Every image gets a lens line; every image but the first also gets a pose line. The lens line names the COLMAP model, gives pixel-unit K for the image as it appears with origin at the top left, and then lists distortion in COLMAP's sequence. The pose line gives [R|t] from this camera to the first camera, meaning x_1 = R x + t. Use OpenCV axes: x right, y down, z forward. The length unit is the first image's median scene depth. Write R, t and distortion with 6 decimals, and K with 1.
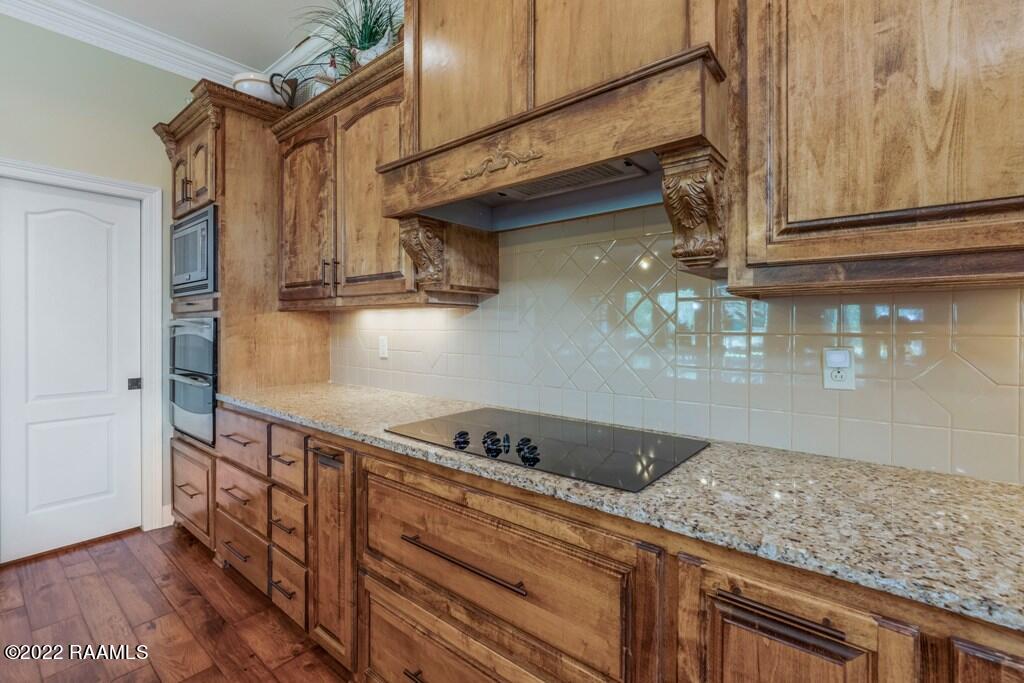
lens RADIAL K [[454.1, 0, 516.4], [0, 454.1, 325.7], [0, 0, 1]] dist [-0.009917, -0.000563]
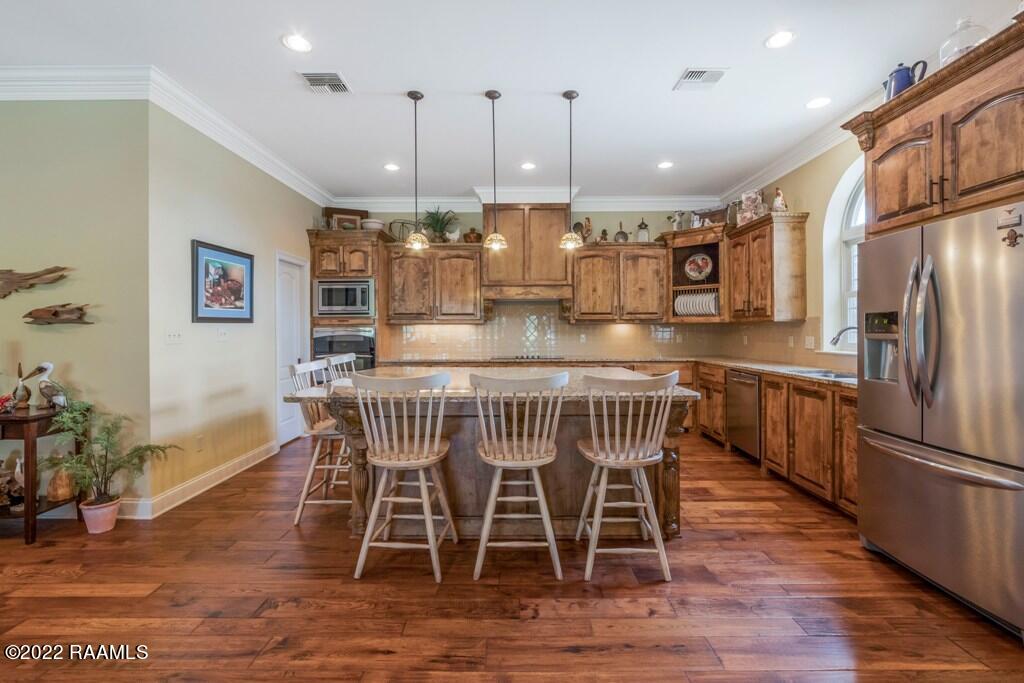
lens RADIAL K [[454.1, 0, 512.8], [0, 454.1, 333.5], [0, 0, 1]] dist [-0.009917, -0.000563]
pose [[0.776890, -0.009281, 0.629568, -1.986912], [0.004419, 0.999947, 0.009289, -0.007164], [-0.629621, -0.004435, 0.776890, -1.583974]]
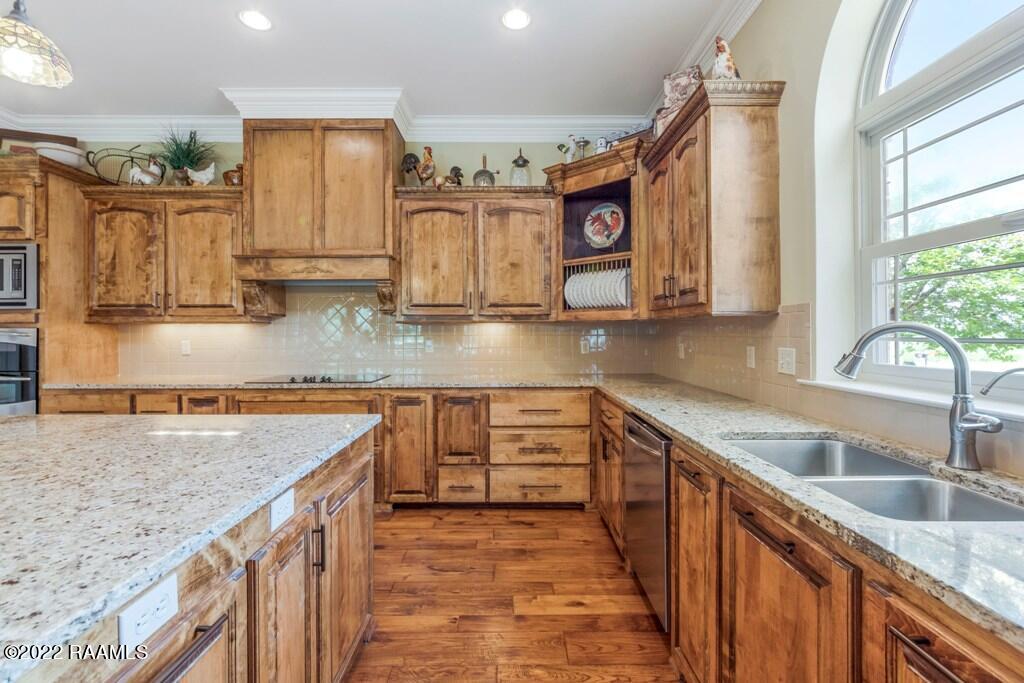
lens RADIAL K [[454.1, 0, 514.9], [0, 454.1, 333.4], [0, 0, 1]] dist [-0.009917, -0.000563]
pose [[0.766130, -0.004047, 0.642672, -0.551231], [0.002909, 0.999992, 0.002830, -0.002329], [-0.642679, -0.000299, 0.766136, -1.156340]]
